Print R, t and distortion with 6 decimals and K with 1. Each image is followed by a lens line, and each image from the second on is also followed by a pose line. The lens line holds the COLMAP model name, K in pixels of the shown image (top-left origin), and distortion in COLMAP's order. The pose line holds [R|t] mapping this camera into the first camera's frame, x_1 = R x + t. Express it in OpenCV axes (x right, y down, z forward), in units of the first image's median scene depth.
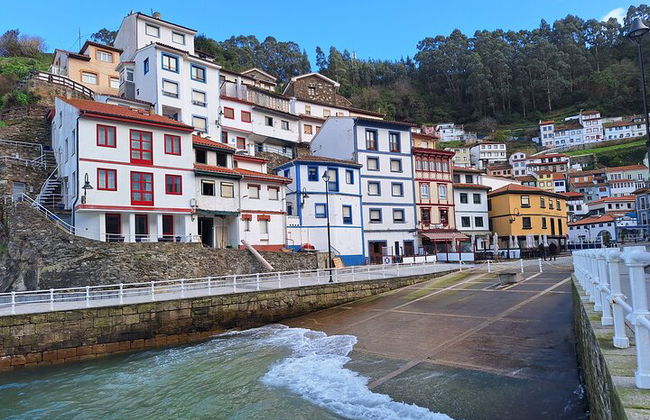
lens RADIAL K [[450.6, 0, 325.0], [0, 450.6, 230.4], [0, 0, 1]] dist [0.000627, -0.003651]
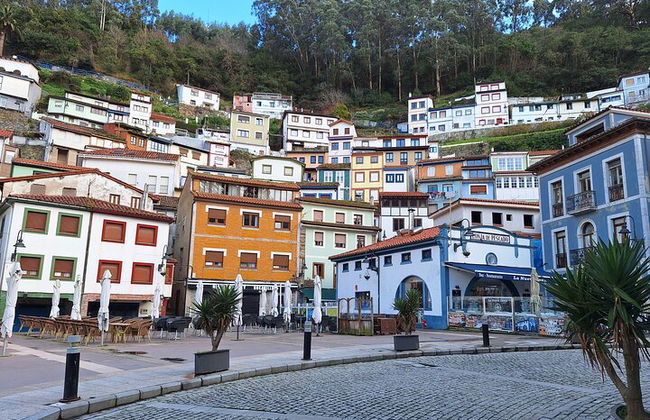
lens RADIAL K [[450.6, 0, 325.0], [0, 450.6, 230.4], [0, 0, 1]] dist [0.000627, -0.003651]
pose [[0.992912, 0.084543, 0.083531, 0.360172], [-0.074689, 0.990580, -0.114772, 0.005049], [-0.092447, 0.107719, 0.989874, 0.489120]]
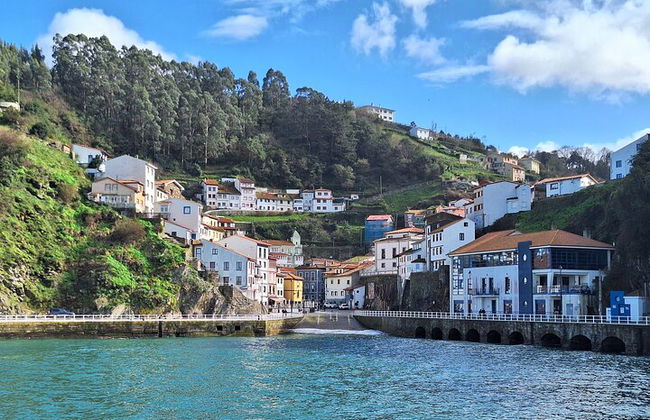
lens RADIAL K [[911.2, 0, 325.0], [0, 911.2, 210.0], [0, 0, 1]] dist [-0.005766, -0.008694]
pose [[0.691760, 0.124372, 0.711337, -0.848903], [-0.085889, 0.992235, -0.089960, -0.013200], [-0.717002, 0.001135, 0.697070, -0.675034]]
